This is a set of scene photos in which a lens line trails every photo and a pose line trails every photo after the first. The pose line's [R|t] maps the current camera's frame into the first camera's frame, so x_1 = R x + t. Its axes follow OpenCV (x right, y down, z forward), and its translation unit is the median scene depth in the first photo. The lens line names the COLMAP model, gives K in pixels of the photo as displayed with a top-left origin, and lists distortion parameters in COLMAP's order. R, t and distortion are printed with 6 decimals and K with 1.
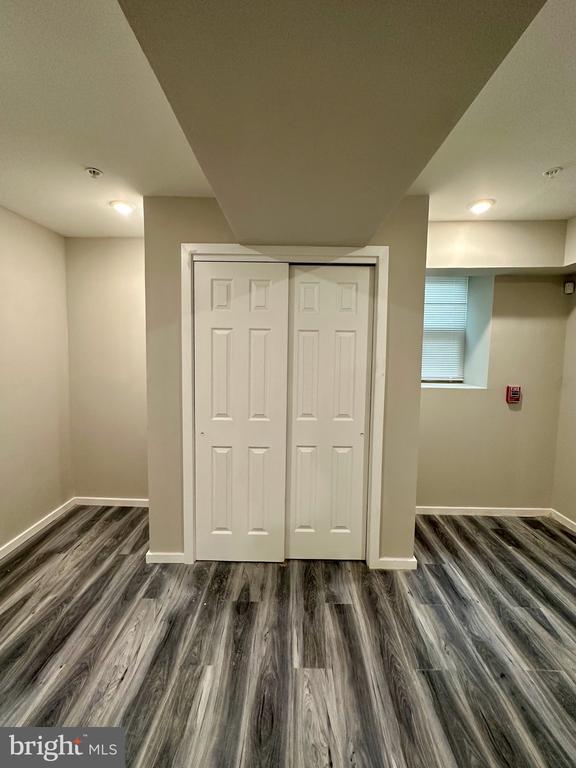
lens RADIAL K [[327.3, 0, 292.6], [0, 327.3, 372.6], [0, 0, 1]] dist [-0.000061, -0.000142]
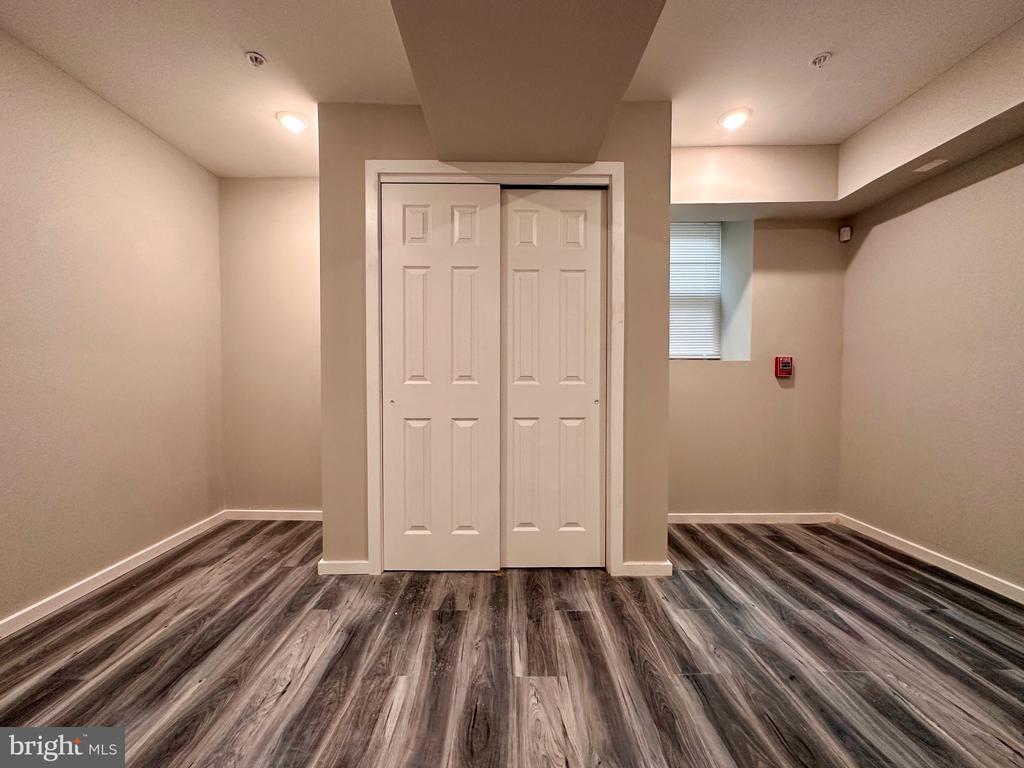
lens RADIAL K [[407.7, 0, 512.0], [0, 407.7, 384.0], [0, 0, 1]] dist [-0.001366, 0.000219]
pose [[0.999753, -0.014979, 0.016427, -0.007612], [0.015761, 0.998697, -0.048537, 0.218218], [-0.015678, 0.048784, 0.998686, 0.029967]]
